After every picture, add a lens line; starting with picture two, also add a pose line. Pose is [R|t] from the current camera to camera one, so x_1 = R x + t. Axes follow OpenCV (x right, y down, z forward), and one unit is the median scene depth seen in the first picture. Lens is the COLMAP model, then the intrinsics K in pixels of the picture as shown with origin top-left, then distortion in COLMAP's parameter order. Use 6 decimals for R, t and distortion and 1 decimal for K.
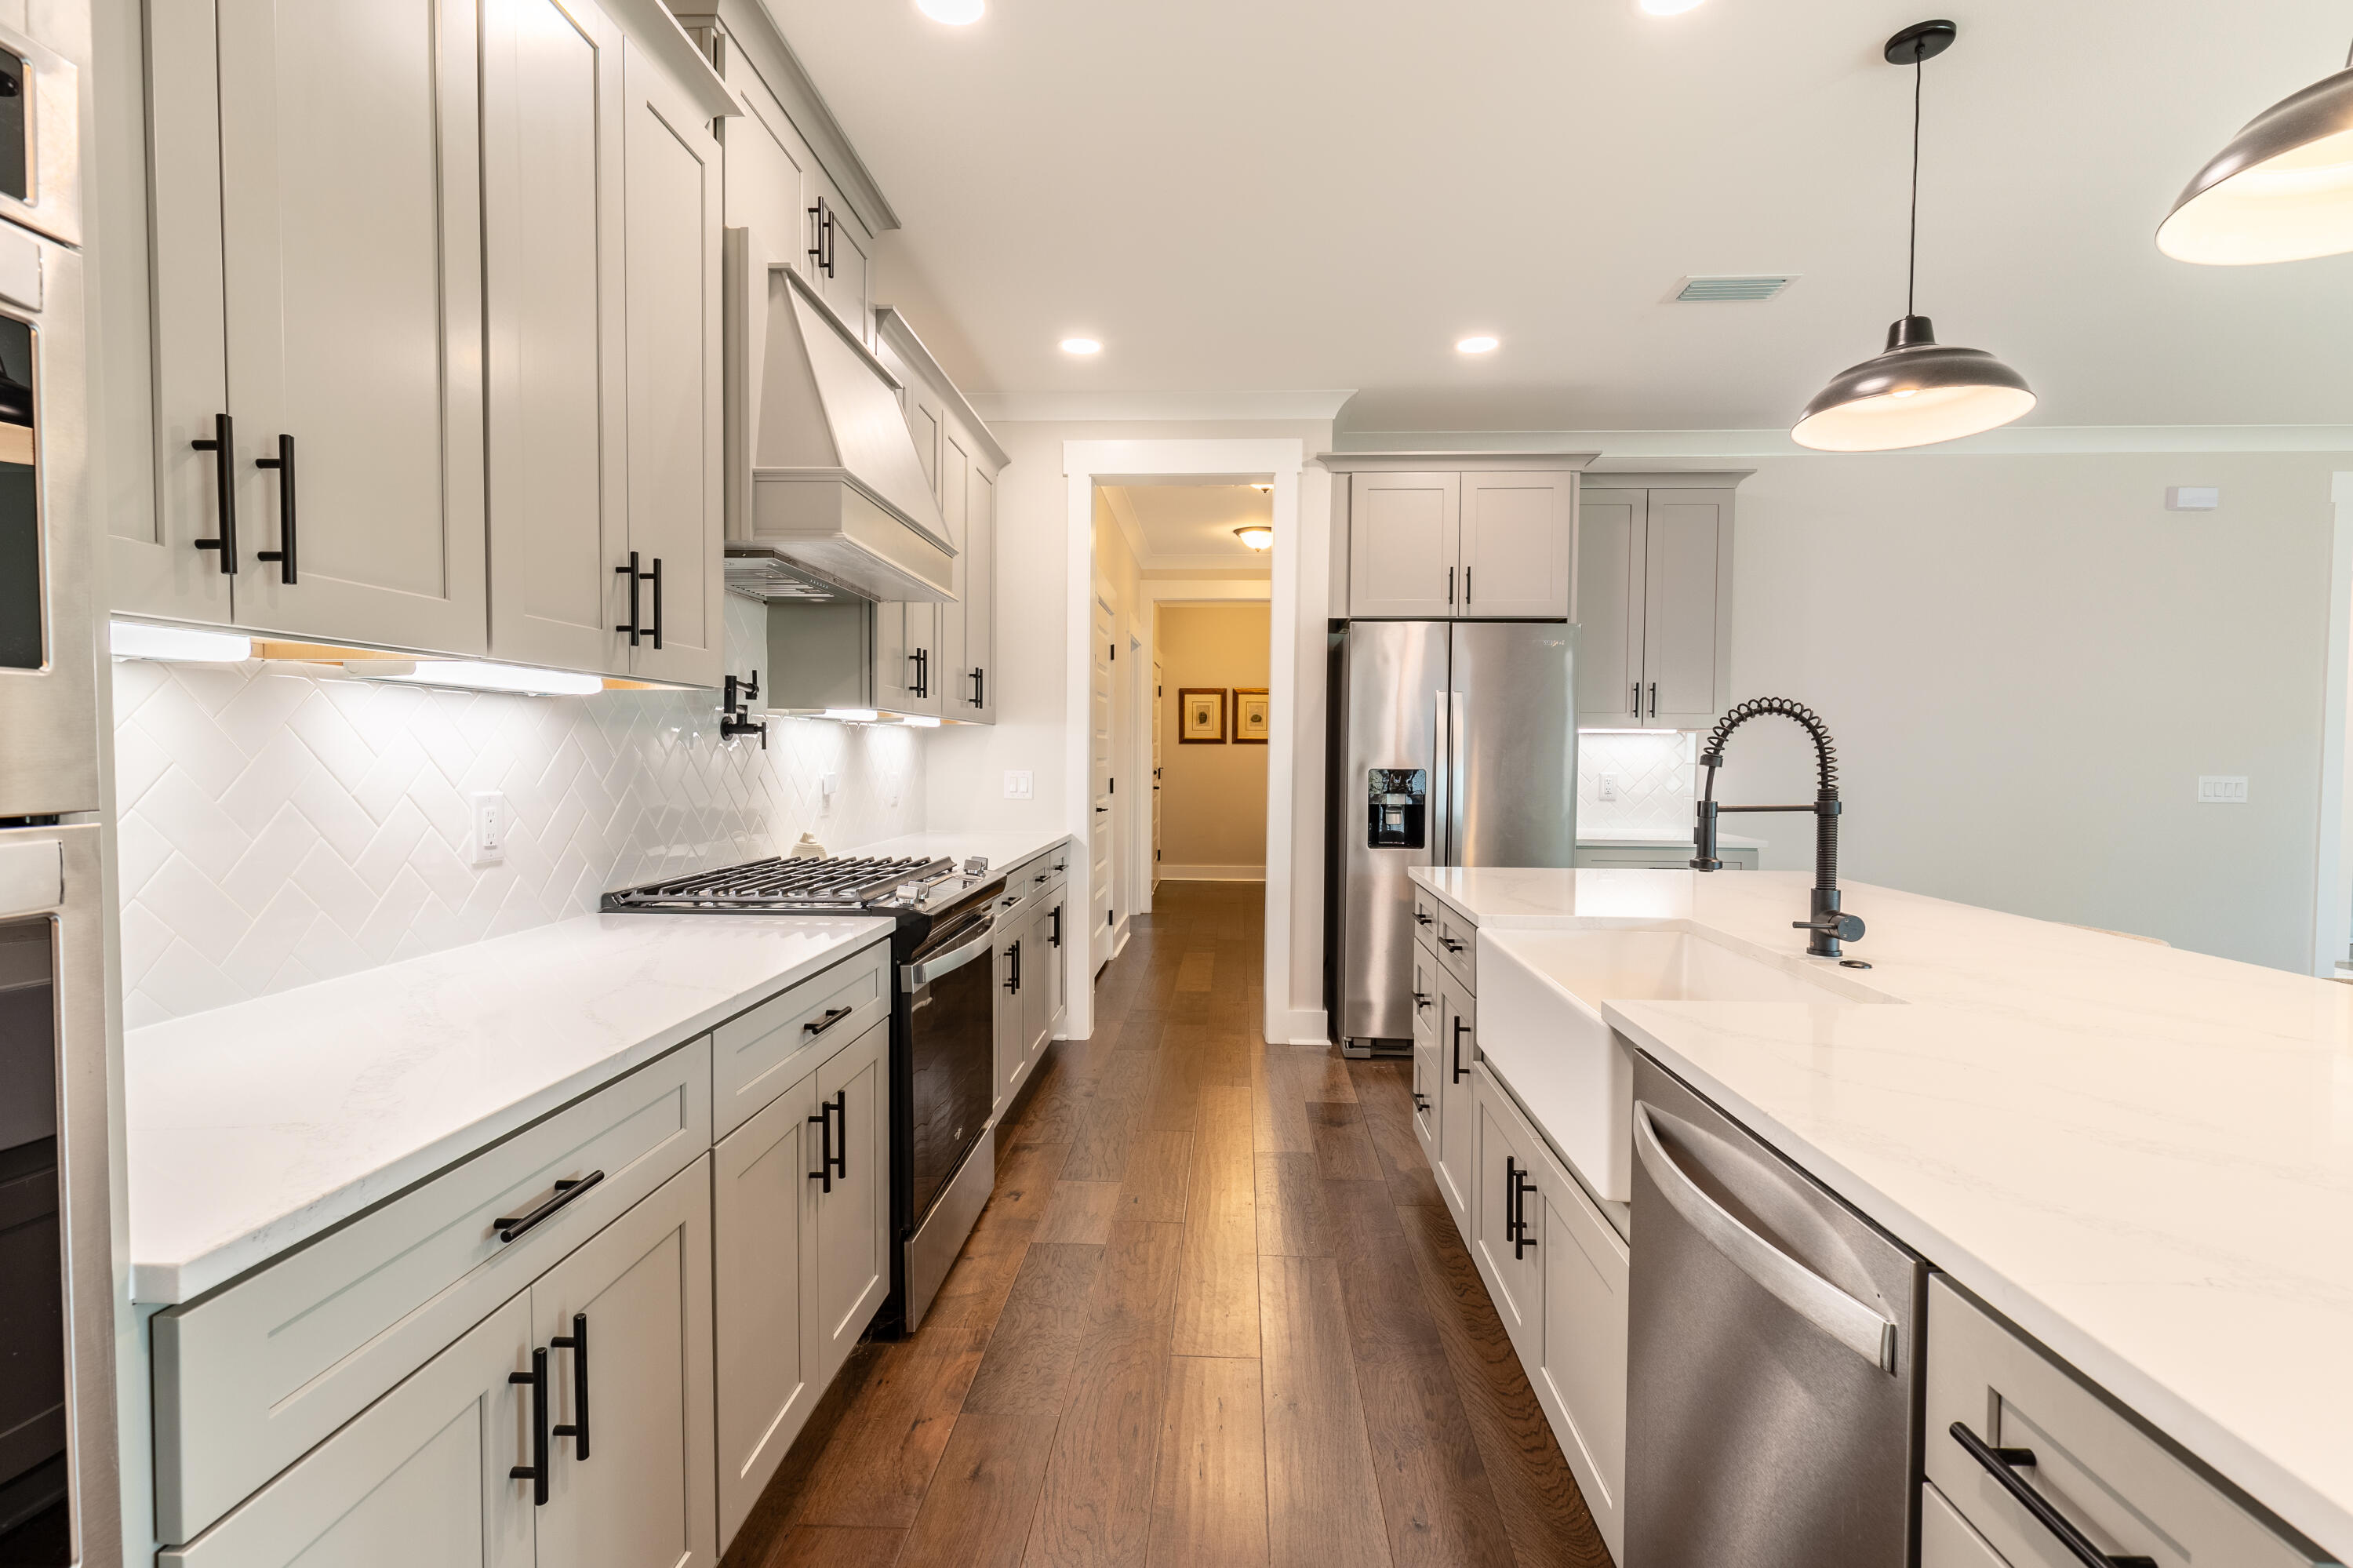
lens RADIAL K [[1078.7, 0, 1182.3], [0, 1078.7, 790.0], [0, 0, 1]] dist [-0.000102, -0.001082]
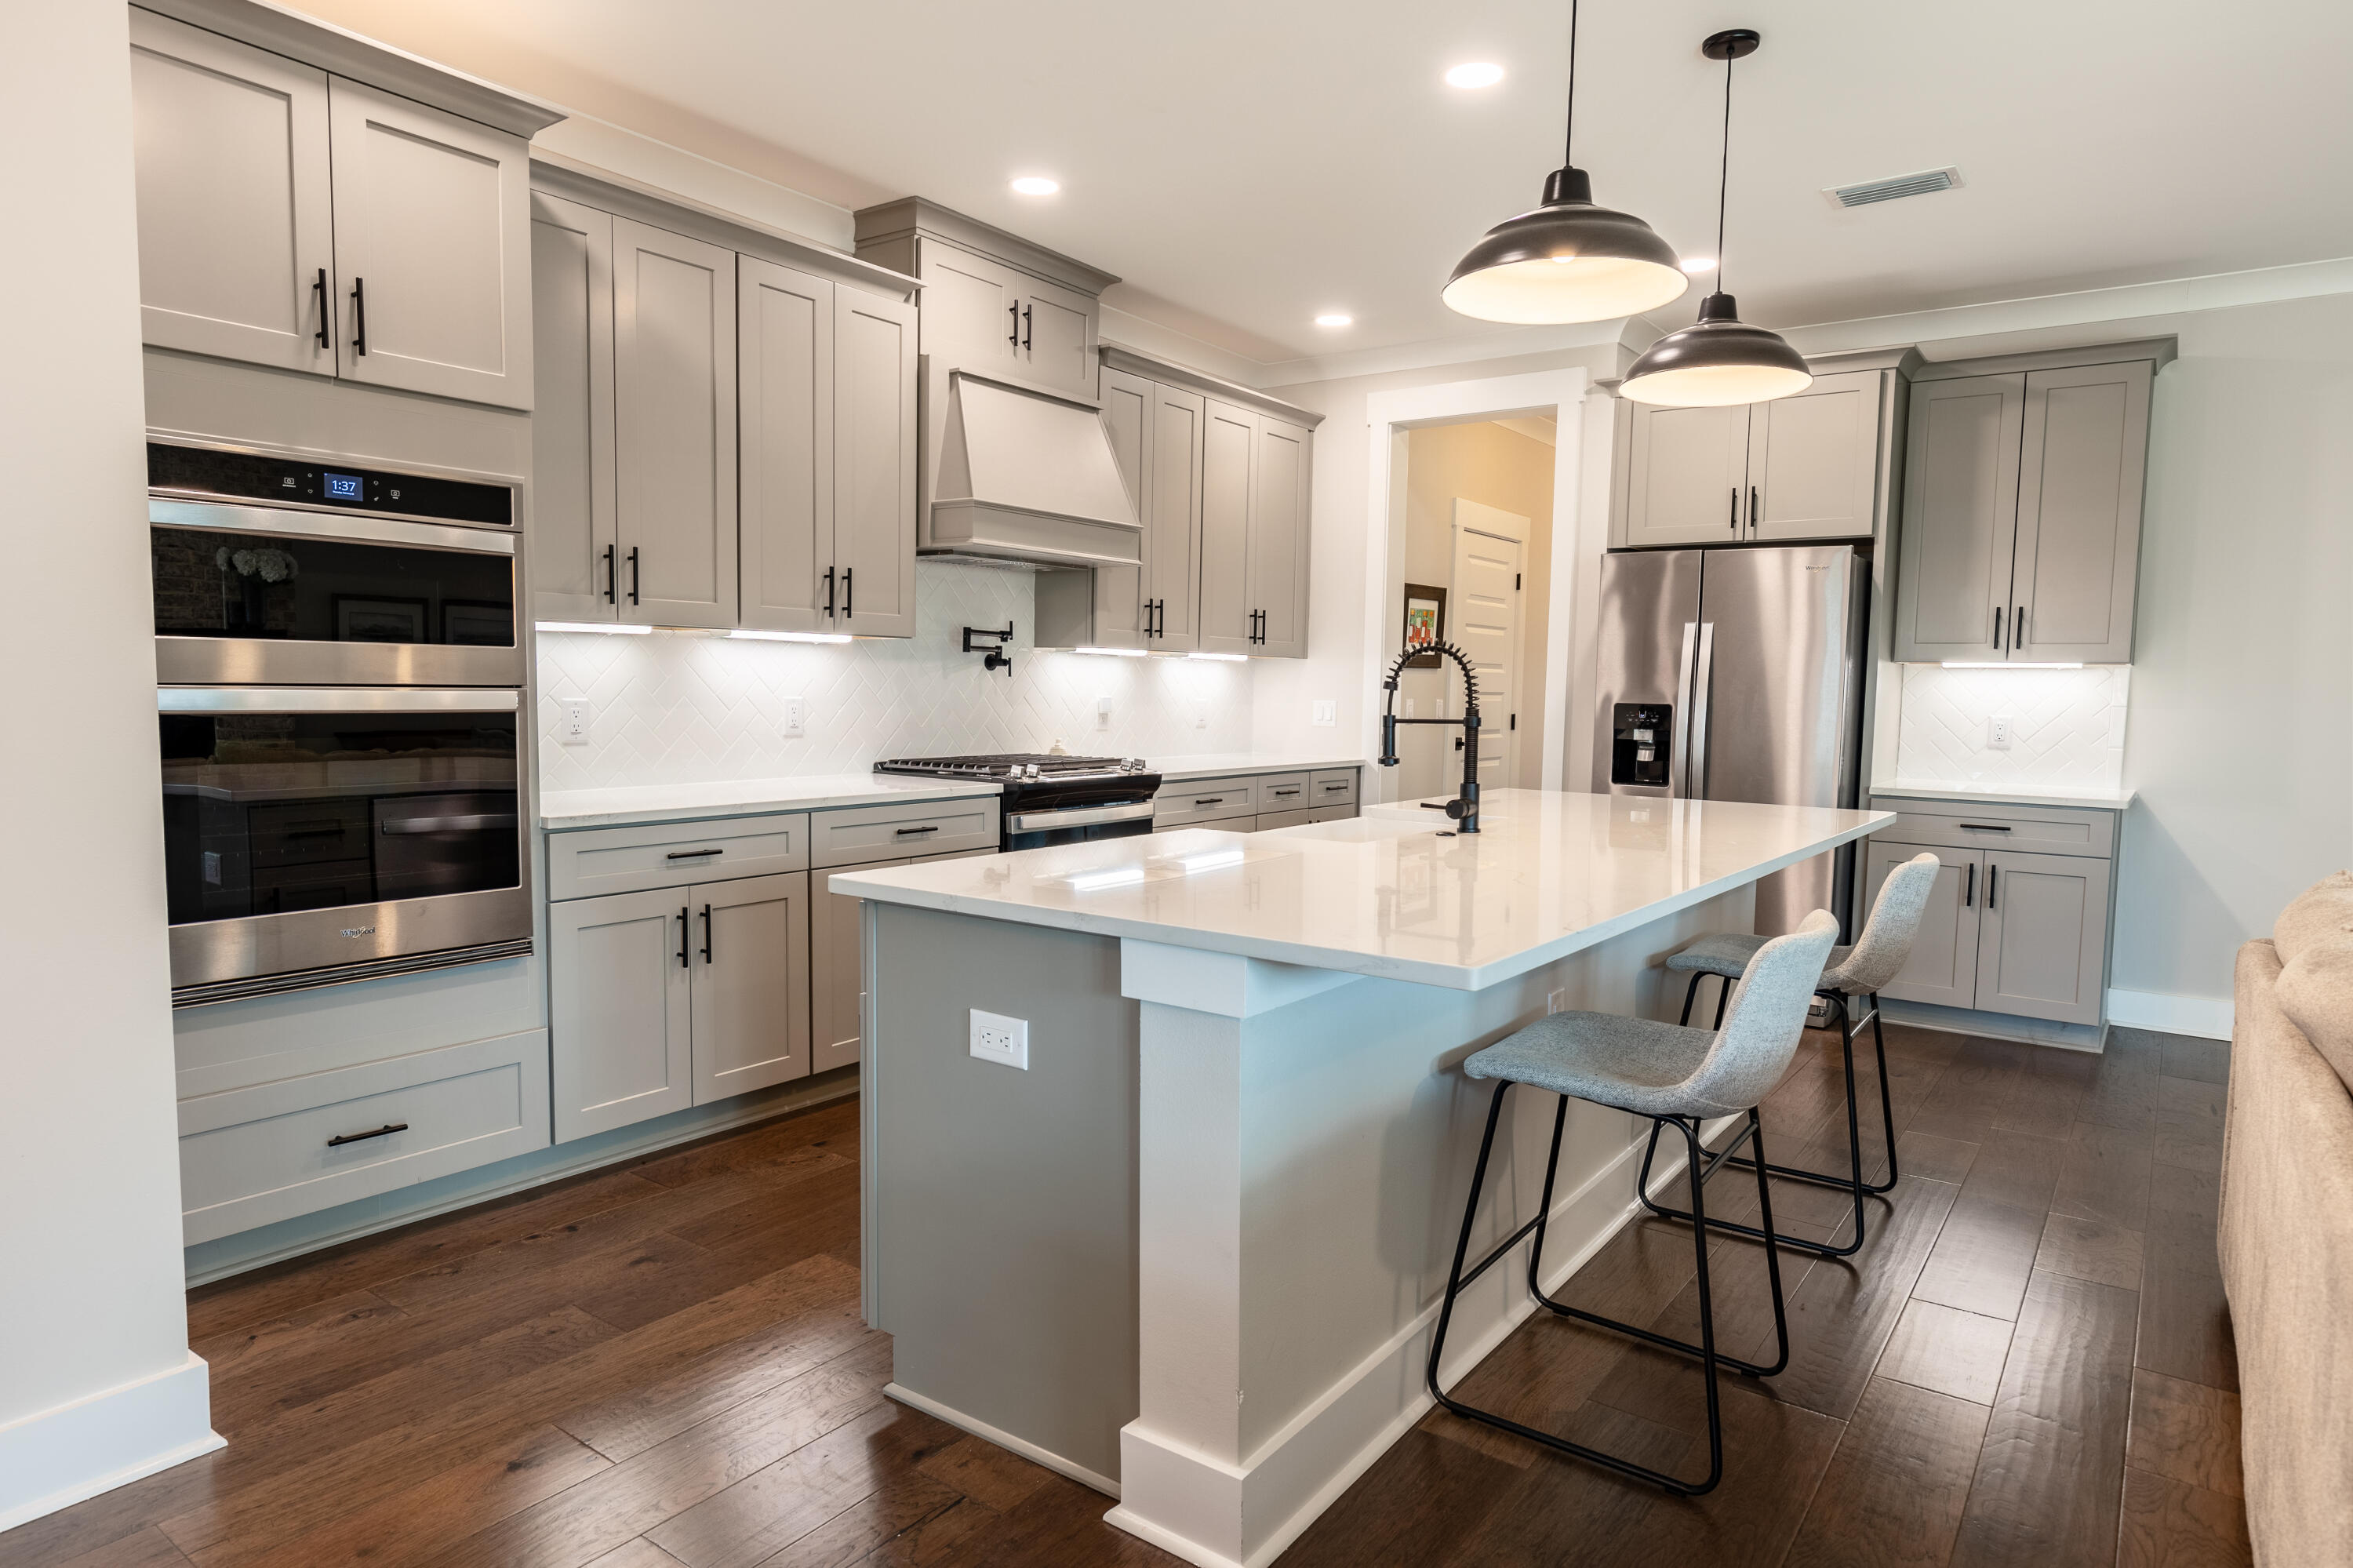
lens RADIAL K [[1366.9, 0, 1188.4], [0, 1366.9, 788.6], [0, 0, 1]] dist [-0.006620, -0.000937]
pose [[0.837254, 0.049958, -0.544527, 0.767817], [-0.030854, 0.998547, 0.044173, 0.022161], [0.545943, -0.020183, 0.837579, -0.374435]]
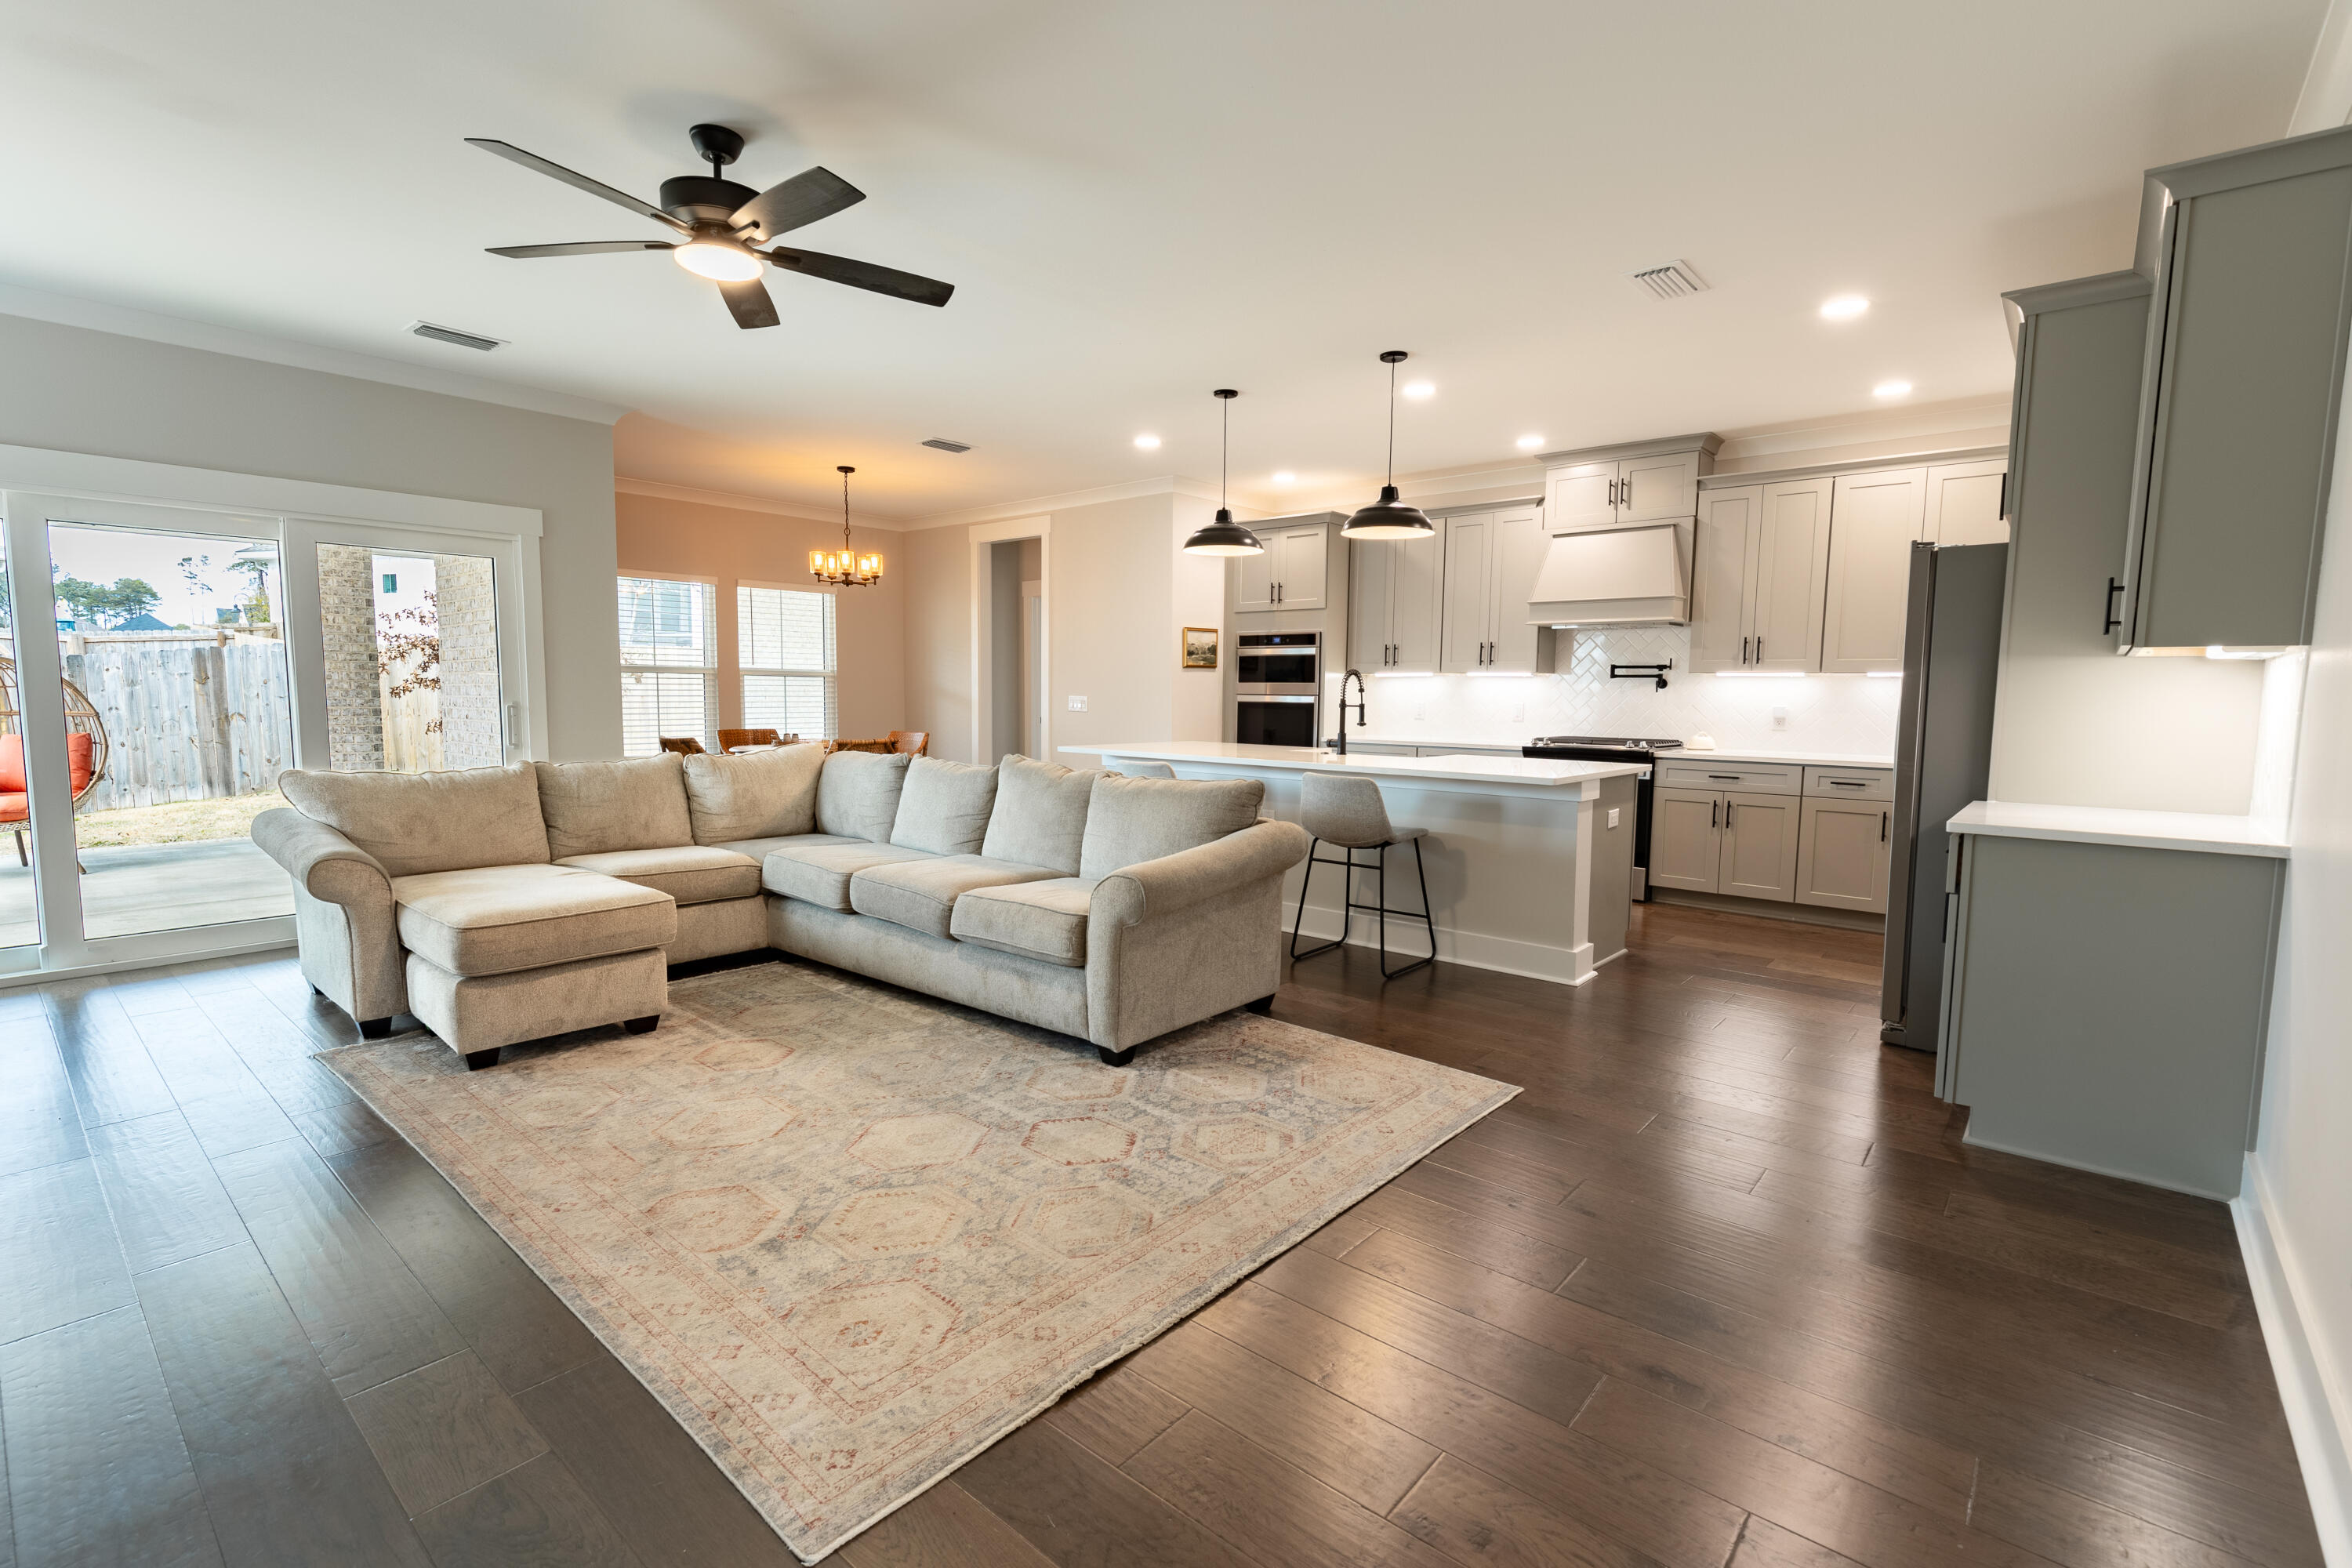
lens RADIAL K [[1074.2, 0, 1189.5], [0, 1074.2, 790.0], [0, 0, 1]] dist [0.009679, -0.000065]
pose [[-0.602606, 0.060967, -0.795707, 2.042593], [-0.042752, 0.993180, 0.108474, -0.035331], [0.796893, 0.099385, -0.595889, 1.544267]]
